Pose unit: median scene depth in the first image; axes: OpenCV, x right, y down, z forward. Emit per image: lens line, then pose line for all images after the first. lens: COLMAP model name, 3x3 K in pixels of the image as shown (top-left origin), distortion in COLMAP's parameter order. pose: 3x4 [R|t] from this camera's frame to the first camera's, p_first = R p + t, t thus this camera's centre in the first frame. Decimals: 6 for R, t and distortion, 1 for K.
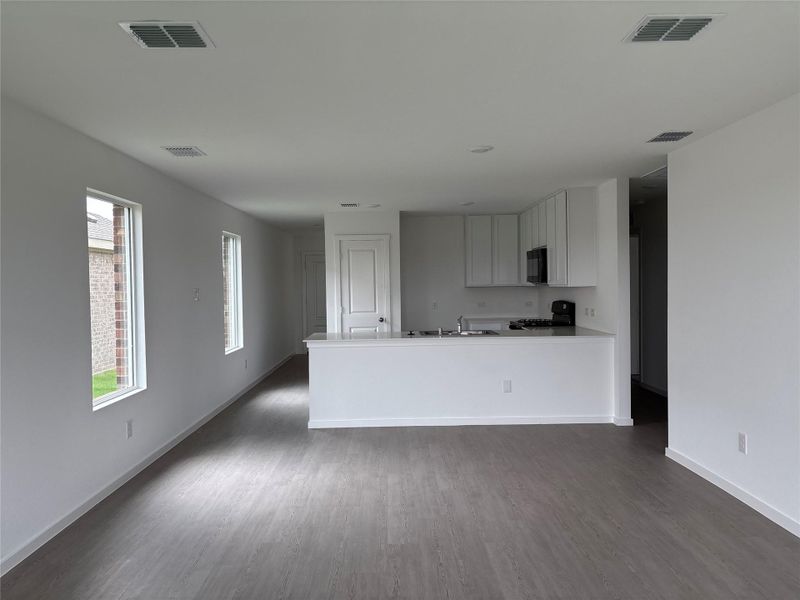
lens RADIAL K [[600.1, 0, 395.0], [0, 600.1, 299.9], [0, 0, 1]] dist [0.032768, 0.001330]
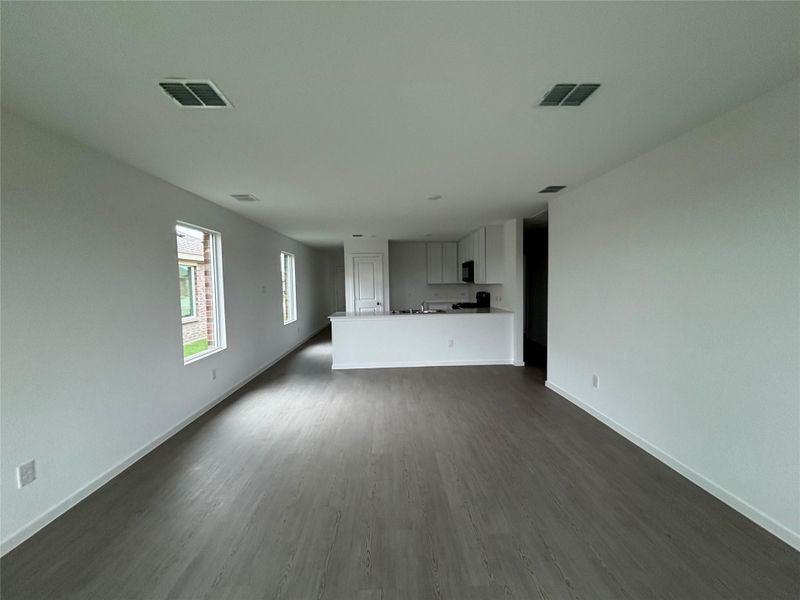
lens RADIAL K [[322.5, 0, 400.0], [0, 322.5, 300.0], [0, 0, 1]] dist [0.000807, 0.000052]
pose [[0.999600, -0.004221, 0.027967, 0.029254], [0.003474, 0.999637, 0.026703, -0.002926], [-0.028069, -0.026595, 0.999252, 0.152405]]
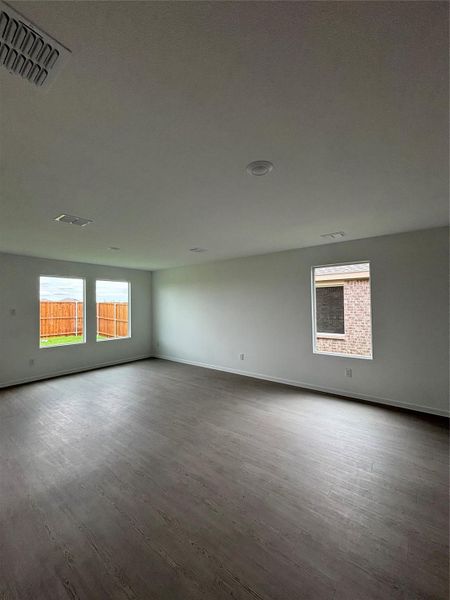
lens RADIAL K [[241.9, 0, 225.0], [0, 241.9, 300.0], [0, 0, 1]] dist [0.000807, 0.000052]
pose [[-0.618308, 0.009261, -0.785881, 0.512679], [0.001796, 0.999945, 0.010371, -0.049849], [0.785934, 0.005001, -0.618290, 1.270902]]
